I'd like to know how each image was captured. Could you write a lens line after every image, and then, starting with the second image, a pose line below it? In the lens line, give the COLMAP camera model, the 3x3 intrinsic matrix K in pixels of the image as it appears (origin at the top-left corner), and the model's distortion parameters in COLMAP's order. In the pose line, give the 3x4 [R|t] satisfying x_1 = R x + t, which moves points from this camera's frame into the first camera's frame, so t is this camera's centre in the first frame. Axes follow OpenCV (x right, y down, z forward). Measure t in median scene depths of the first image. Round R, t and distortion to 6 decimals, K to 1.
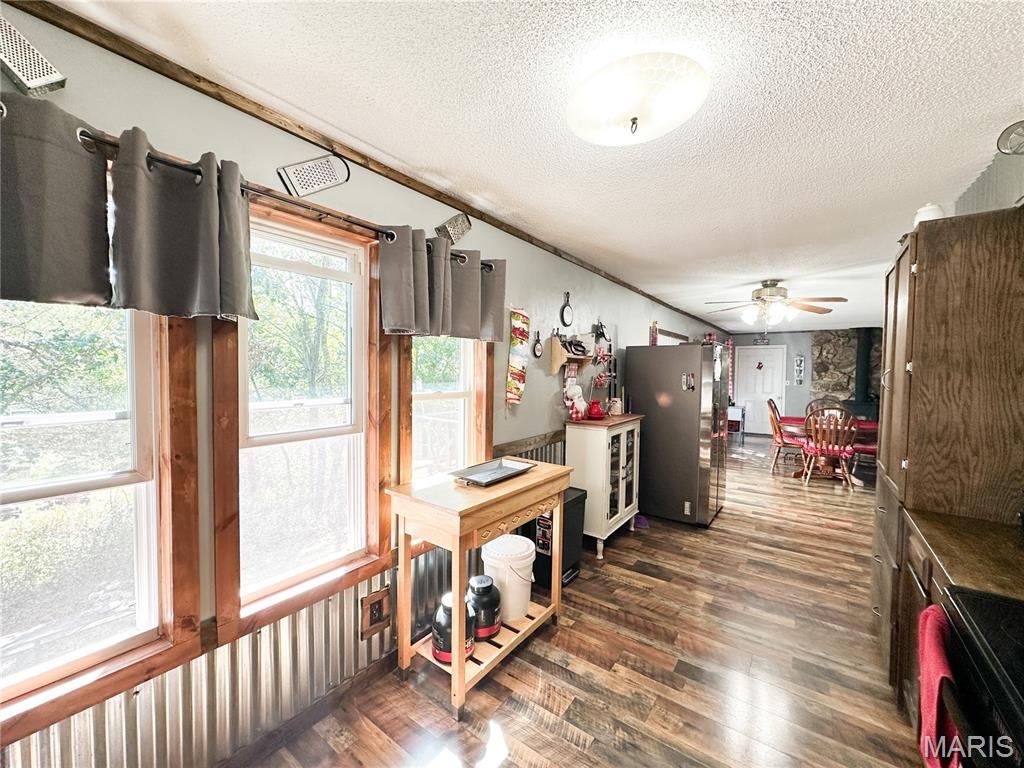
lens RADIAL K [[408.4, 0, 514.0], [0, 408.4, 386.9], [0, 0, 1]] dist [0.000205, 0.000131]
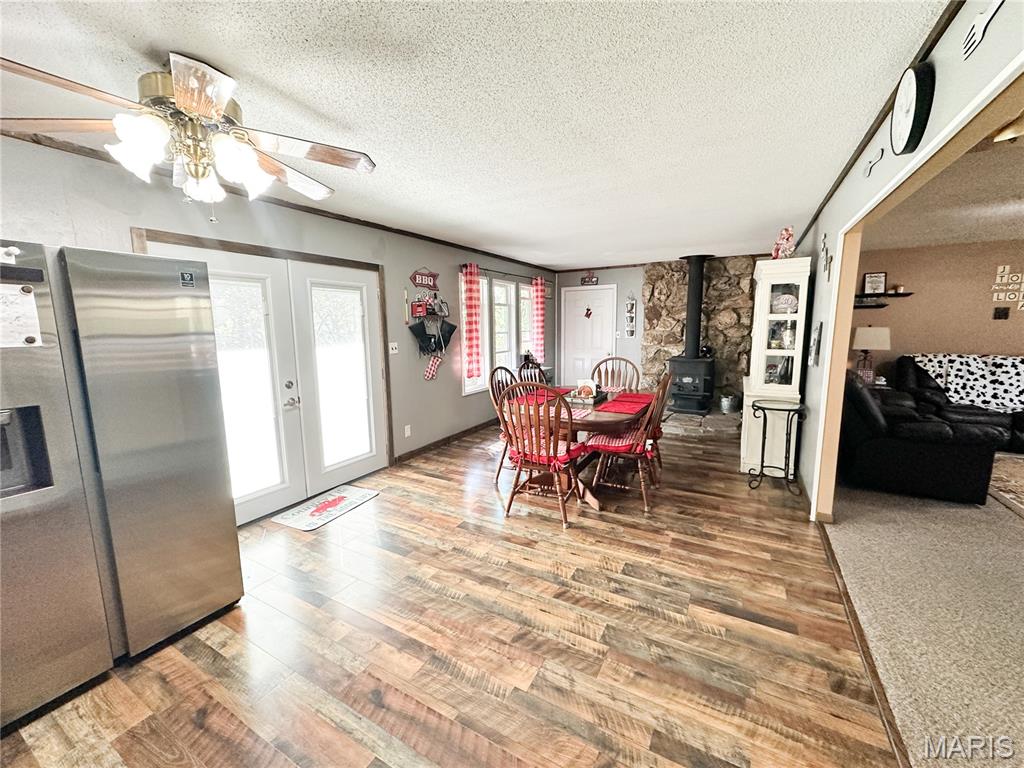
lens RADIAL K [[408.4, 0, 511.5], [0, 408.4, 382.7], [0, 0, 1]] dist [0.000205, 0.000131]
pose [[0.993544, -0.036842, 0.107303, 0.404900], [0.025517, 0.994137, 0.105072, -0.005707], [-0.110545, -0.101656, 0.988659, 0.267111]]
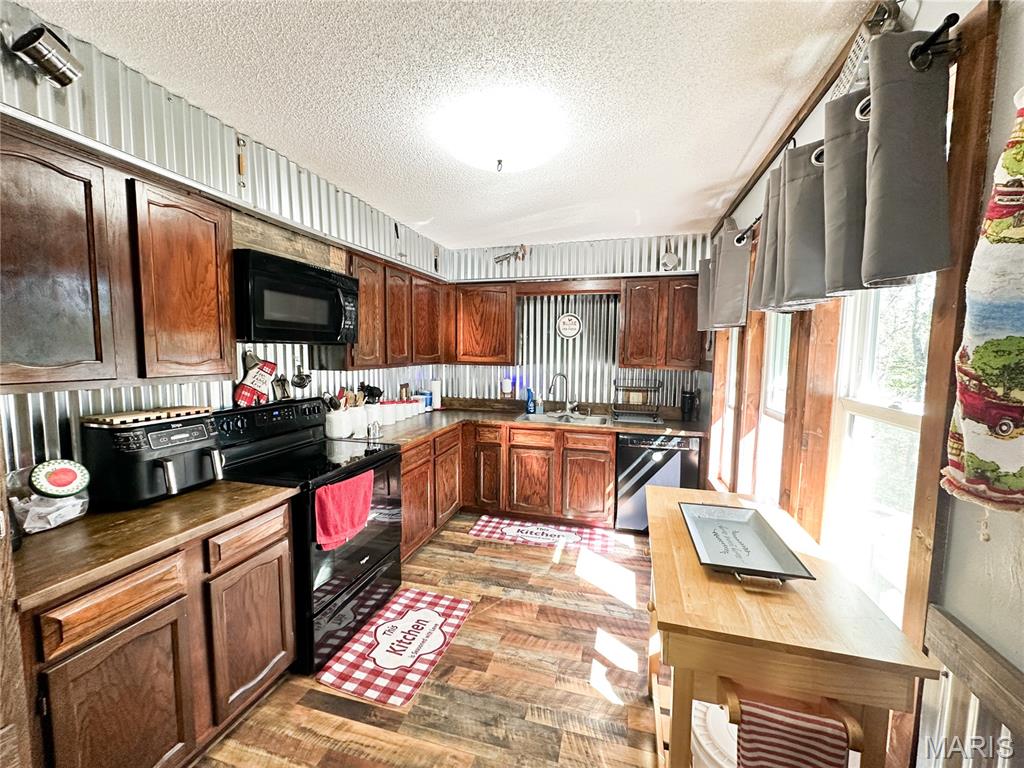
lens RADIAL K [[408.4, 0, 510.3], [0, 408.4, 382.9], [0, 0, 1]] dist [0.000205, 0.000131]
pose [[-0.936920, 0.011142, -0.349365, 2.098515], [-0.031726, 0.992656, 0.116739, -0.291677], [0.348100, 0.120459, -0.929686, 6.683707]]
